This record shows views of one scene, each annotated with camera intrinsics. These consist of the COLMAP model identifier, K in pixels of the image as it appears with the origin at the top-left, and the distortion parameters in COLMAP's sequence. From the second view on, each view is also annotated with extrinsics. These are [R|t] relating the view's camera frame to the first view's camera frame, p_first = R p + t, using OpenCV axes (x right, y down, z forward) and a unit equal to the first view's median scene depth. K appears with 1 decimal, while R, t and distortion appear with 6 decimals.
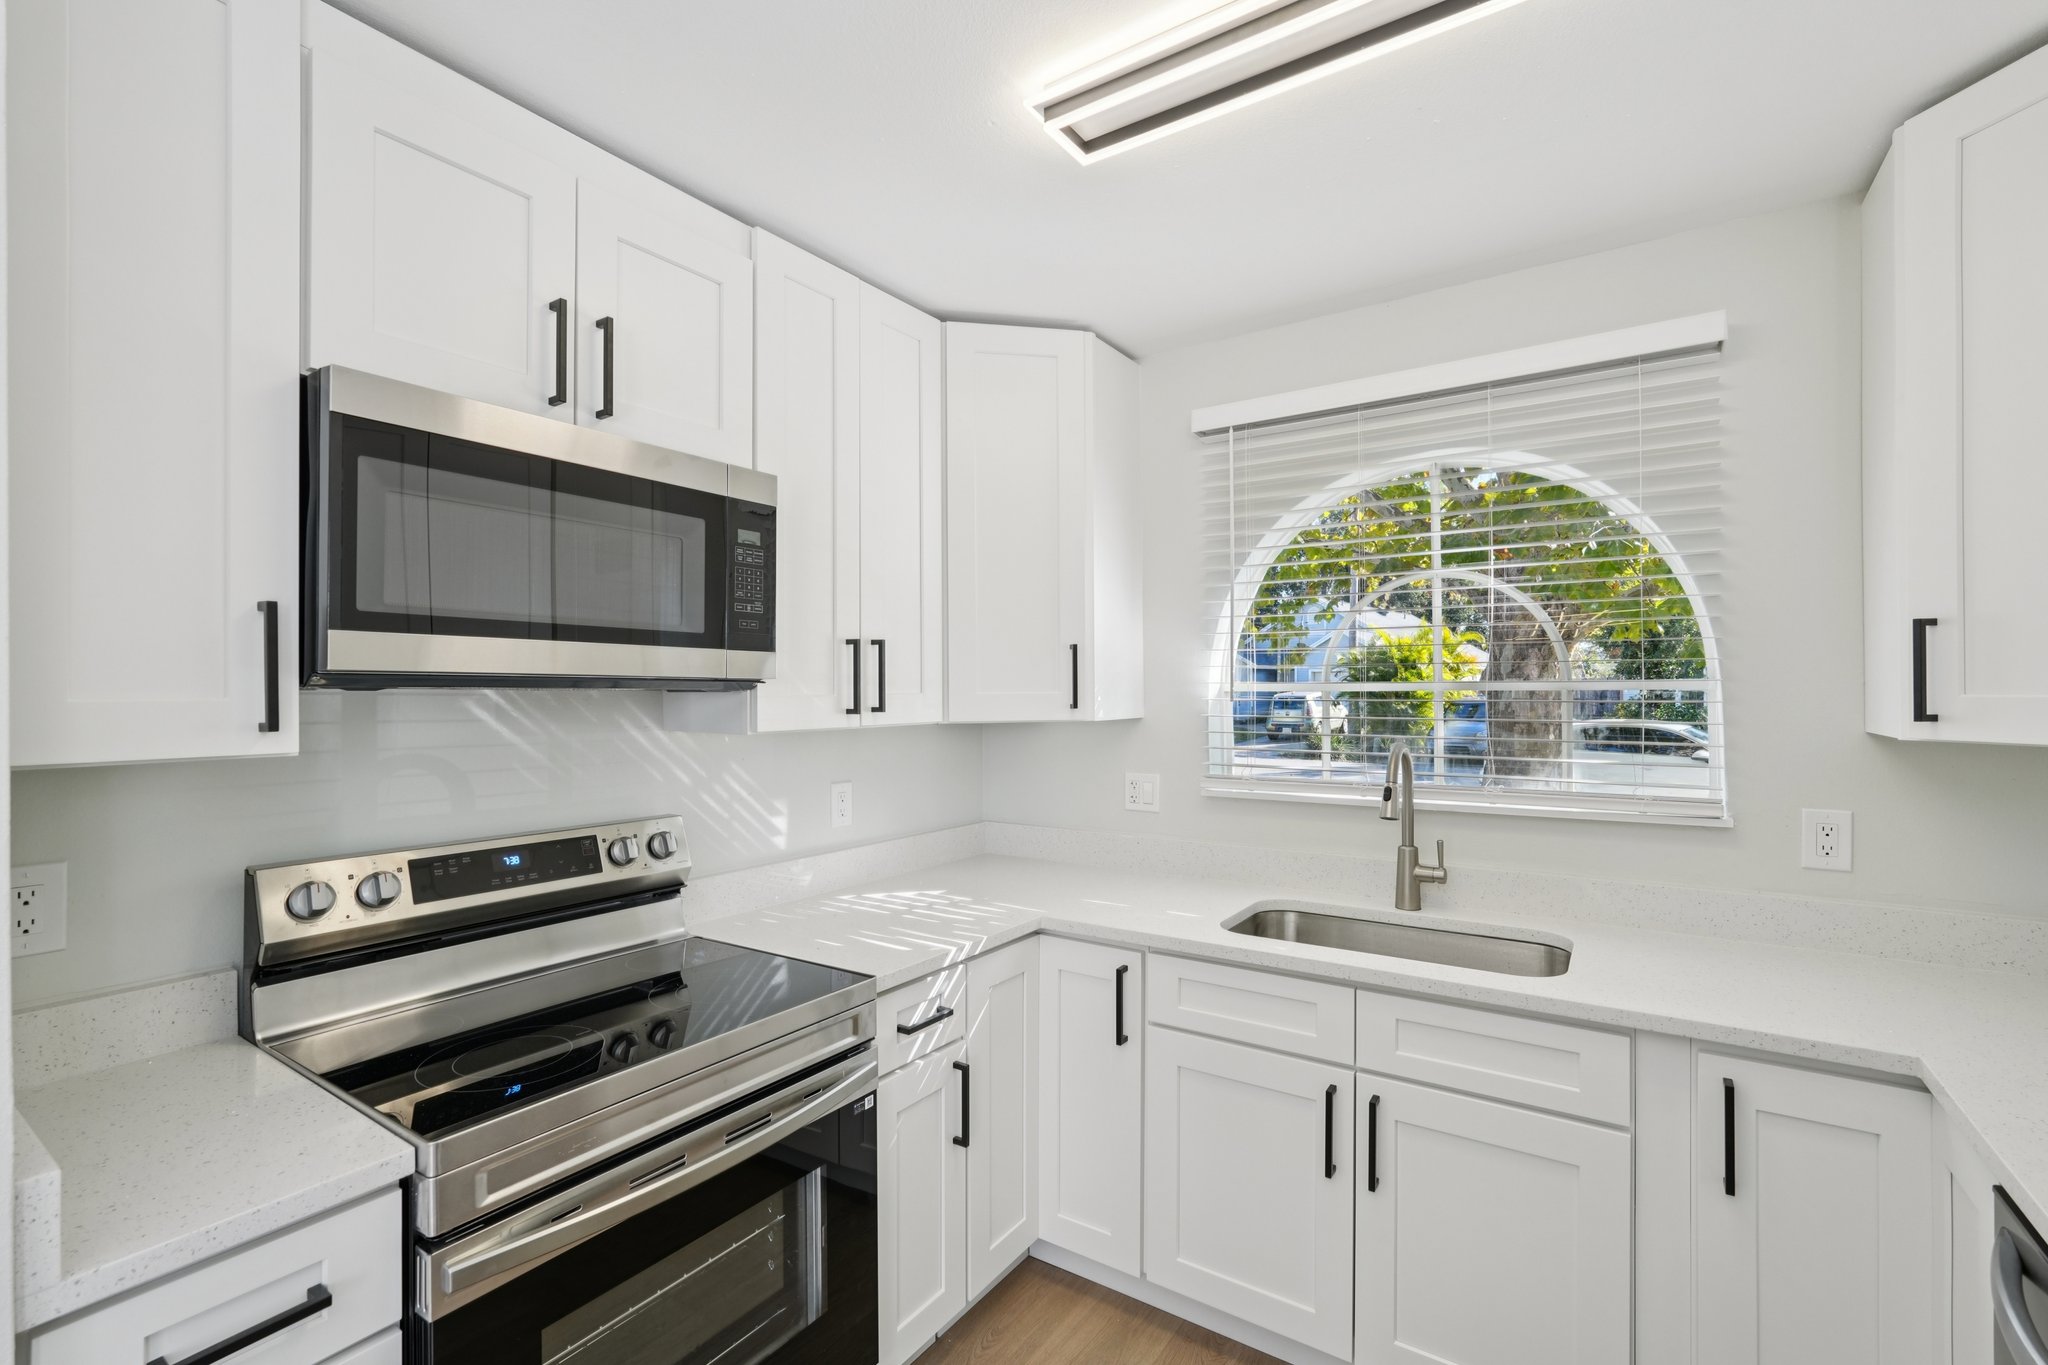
lens RADIAL K [[893.1, 0, 1029.2], [0, 893.1, 689.9], [0, 0, 1]] dist [-0.003414, 0.002622]
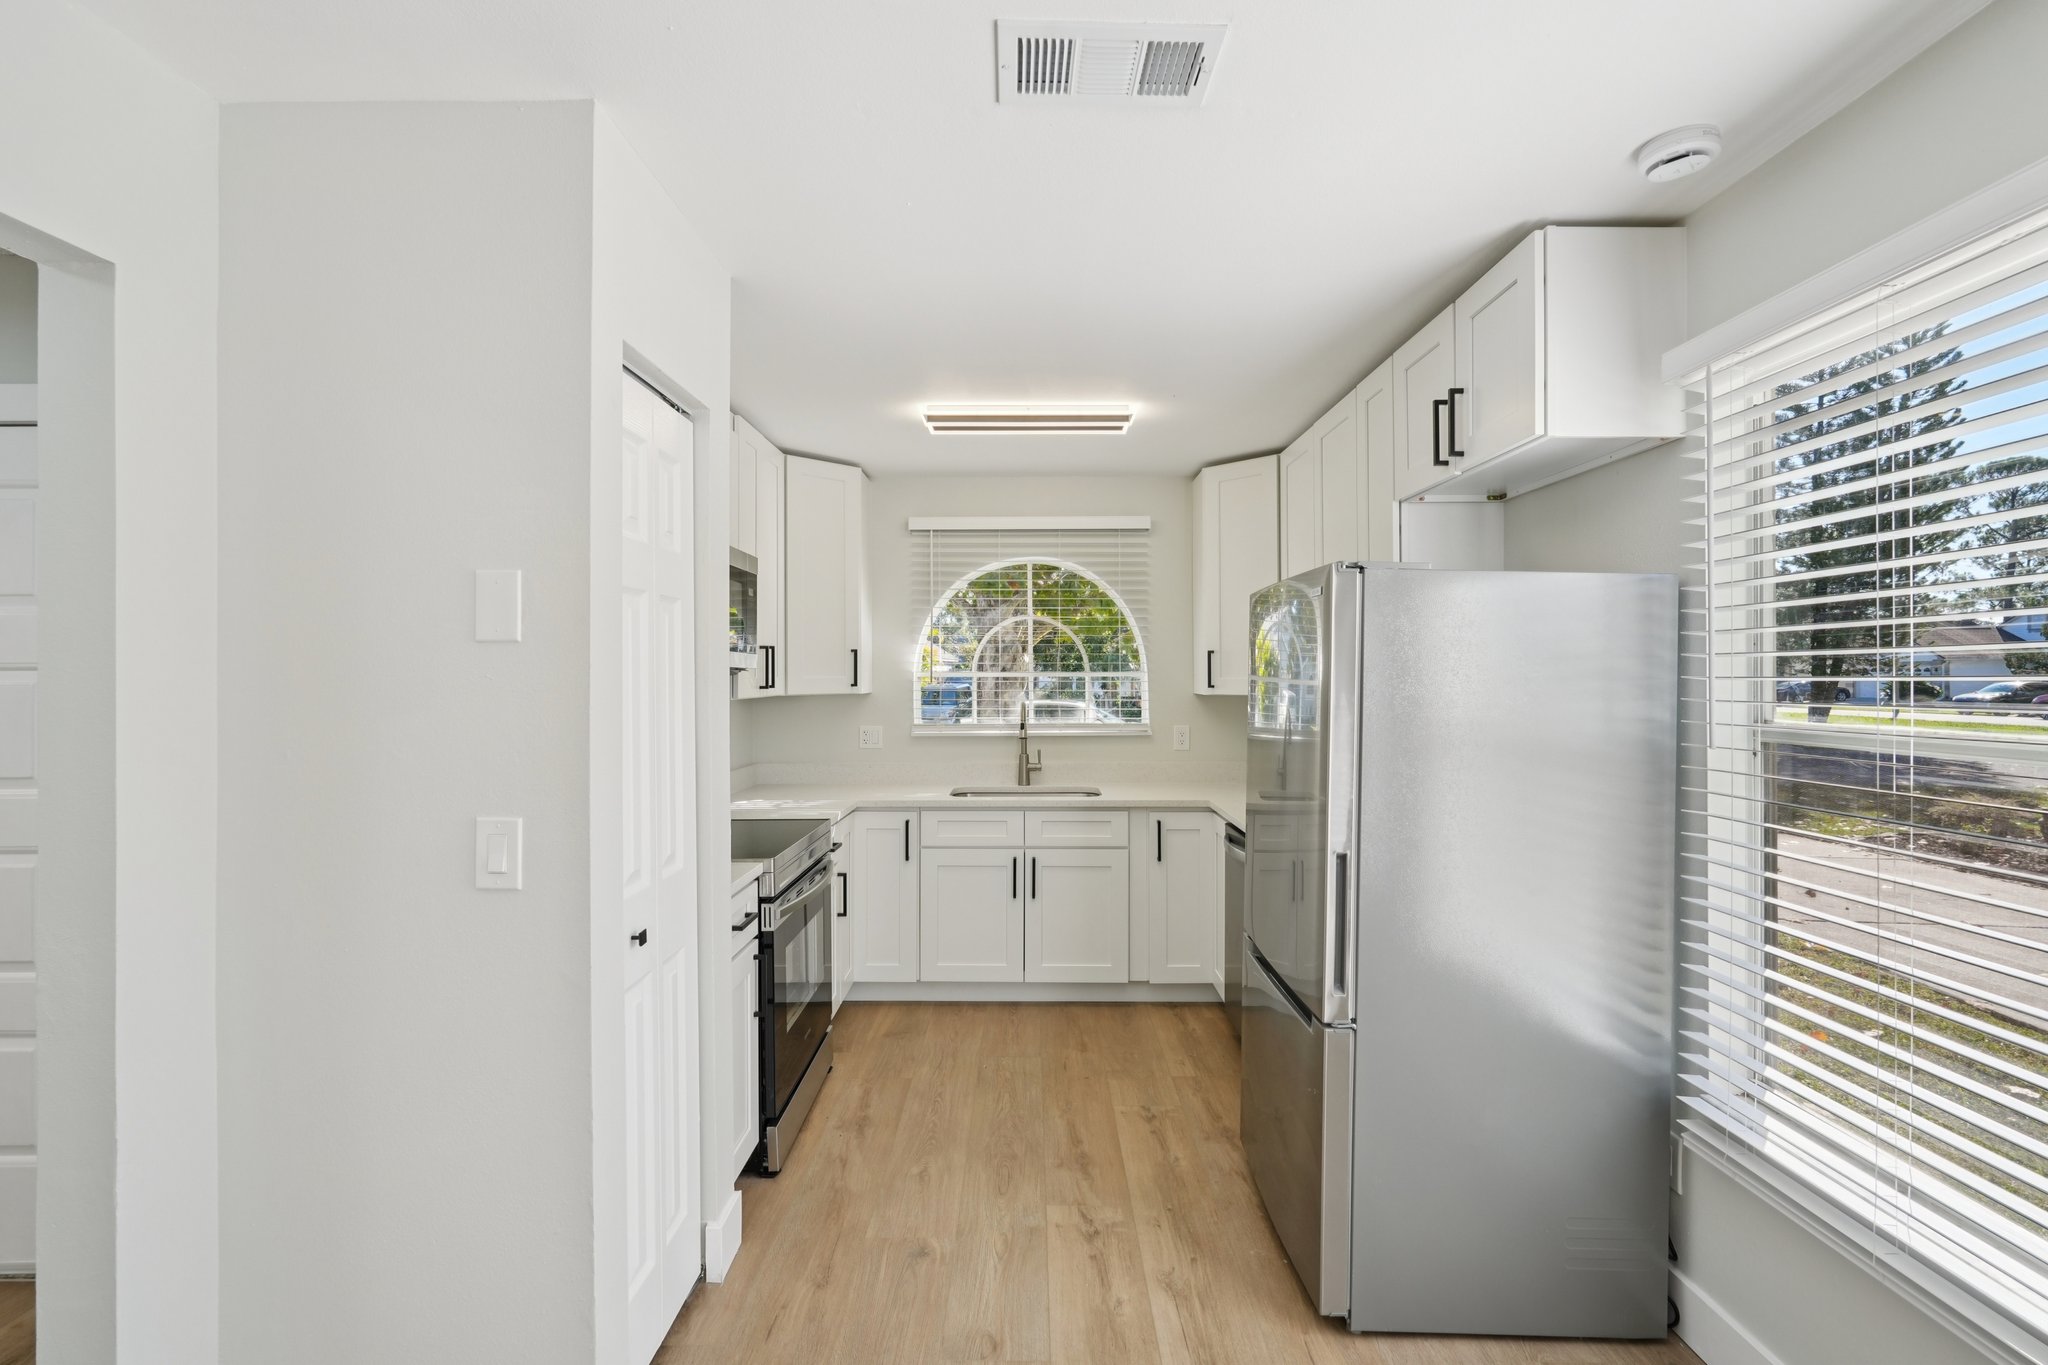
lens RADIAL K [[893.1, 0, 1018.2], [0, 893.1, 670.1], [0, 0, 1]] dist [-0.003414, 0.002622]
pose [[0.838983, 0.006701, 0.544116, -0.738954], [-0.001268, 0.999946, -0.010359, 0.008359], [-0.544156, 0.008001, 0.838946, -0.734490]]
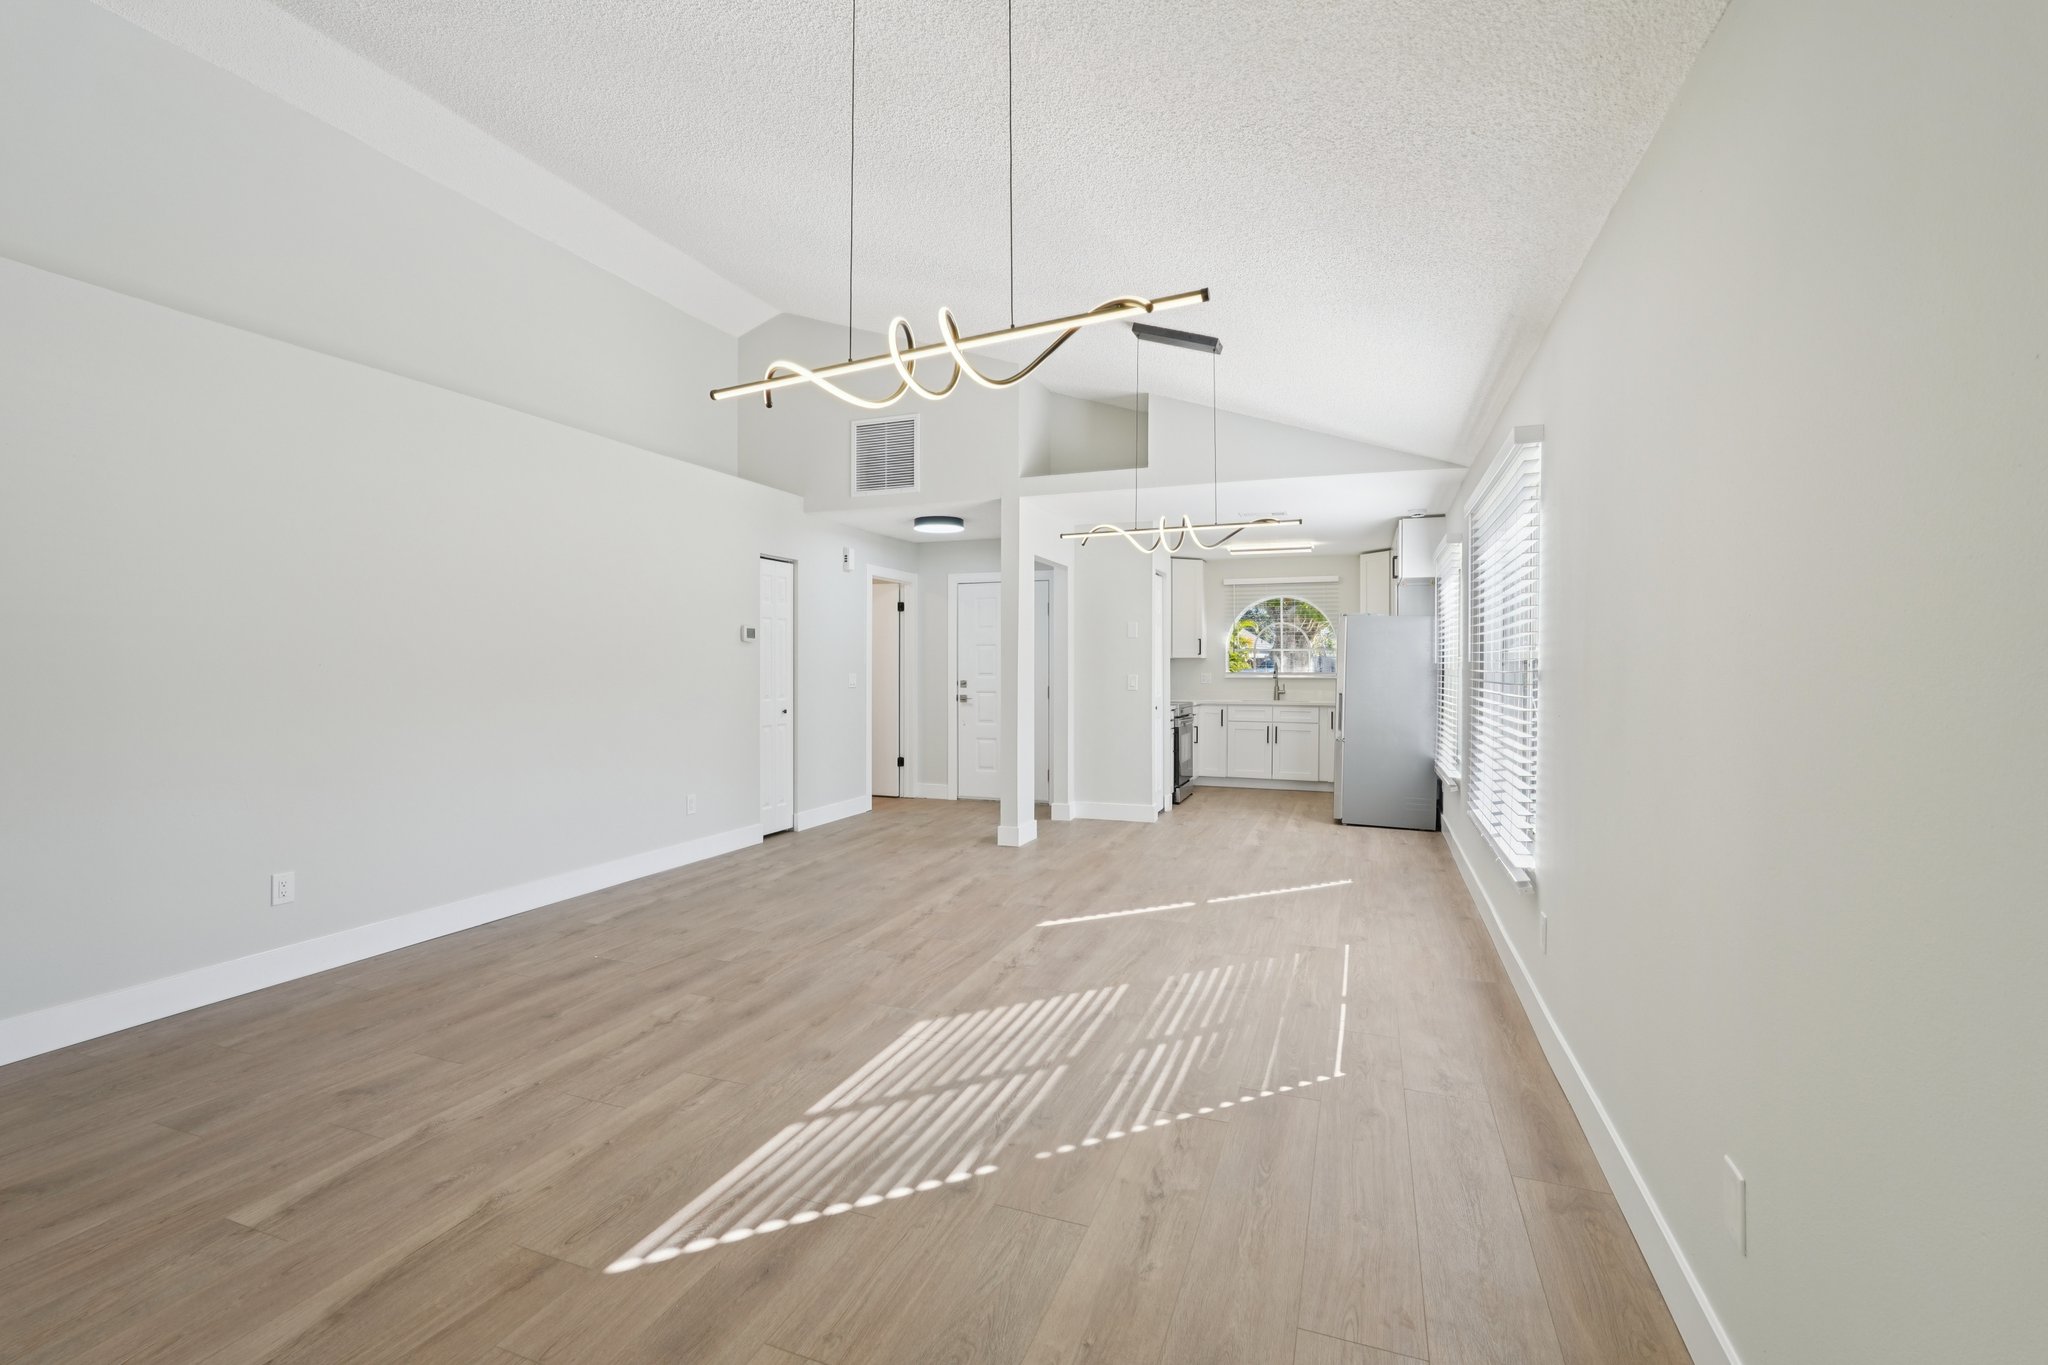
lens RADIAL K [[893.1, 0, 1032.9], [0, 893.1, 668.8], [0, 0, 1]] dist [-0.003414, 0.002622]
pose [[0.972755, 0.004563, 0.231791, -1.913114], [-0.005101, 0.999986, 0.001720, 0.096495], [-0.231779, -0.002855, 0.972764, -3.249127]]
